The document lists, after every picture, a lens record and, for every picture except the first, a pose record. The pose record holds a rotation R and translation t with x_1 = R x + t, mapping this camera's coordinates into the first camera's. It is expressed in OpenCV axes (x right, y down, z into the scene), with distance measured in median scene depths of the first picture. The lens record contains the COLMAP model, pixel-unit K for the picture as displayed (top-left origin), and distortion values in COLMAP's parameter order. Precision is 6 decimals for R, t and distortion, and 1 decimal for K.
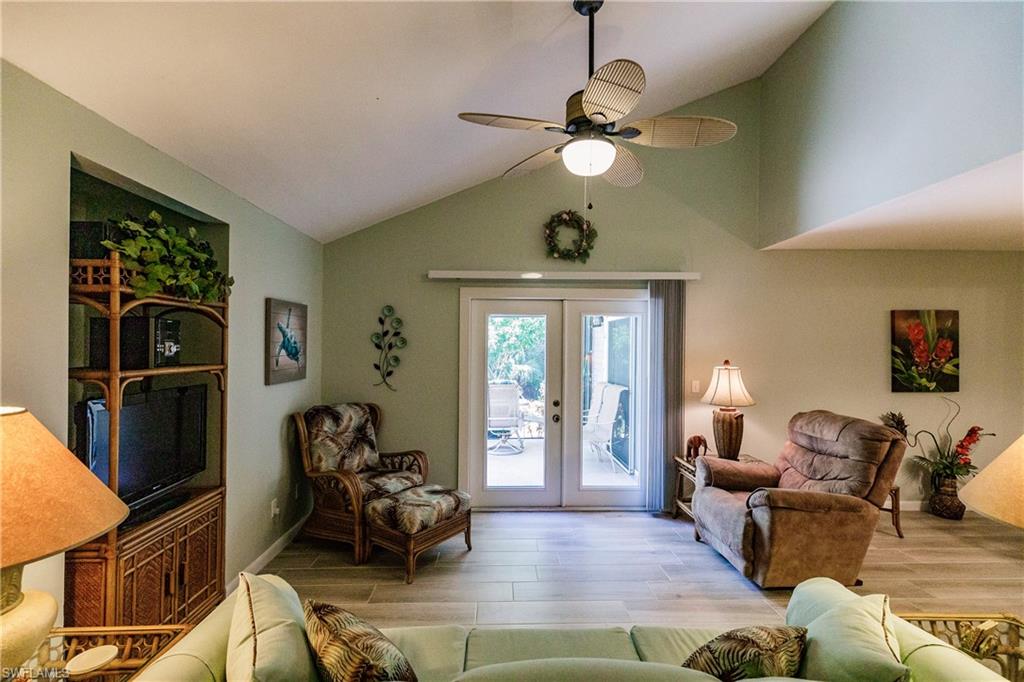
lens RADIAL K [[459.4, 0, 509.2], [0, 459.4, 340.7], [0, 0, 1]] dist [0.000191, 0.000022]
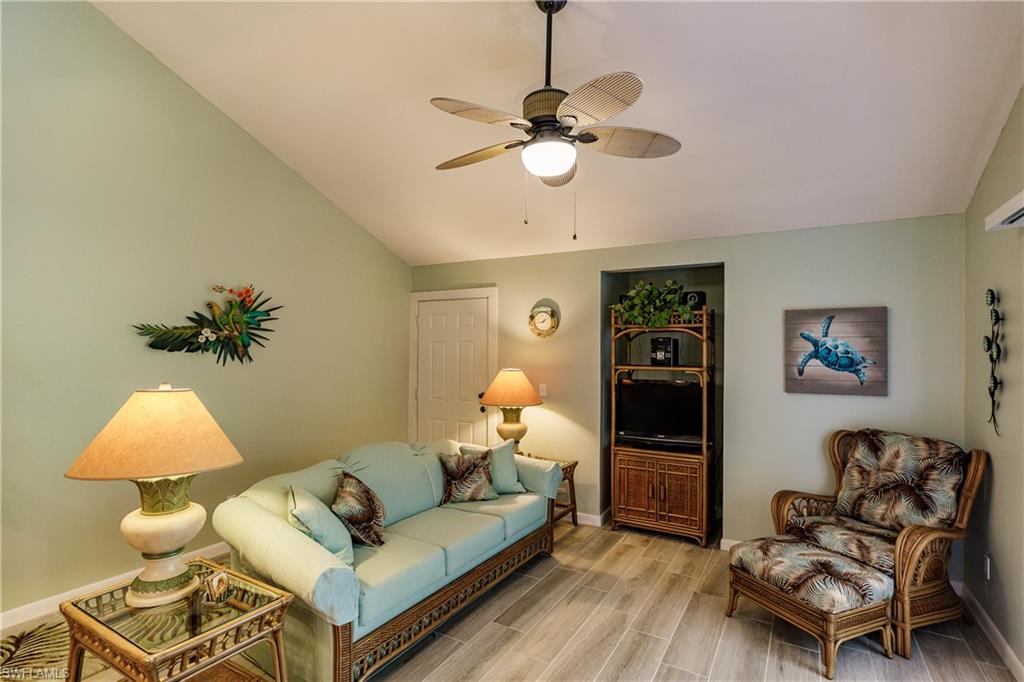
lens RADIAL K [[505.3, 0, 510.0], [0, 505.3, 344.6], [0, 0, 1]] dist [0.000761, 0.000034]
pose [[-0.539572, -0.019750, -0.841708, 0.767237], [-0.000328, 0.999730, -0.023247, 0.013383], [0.841939, -0.012268, -0.539433, 1.044727]]
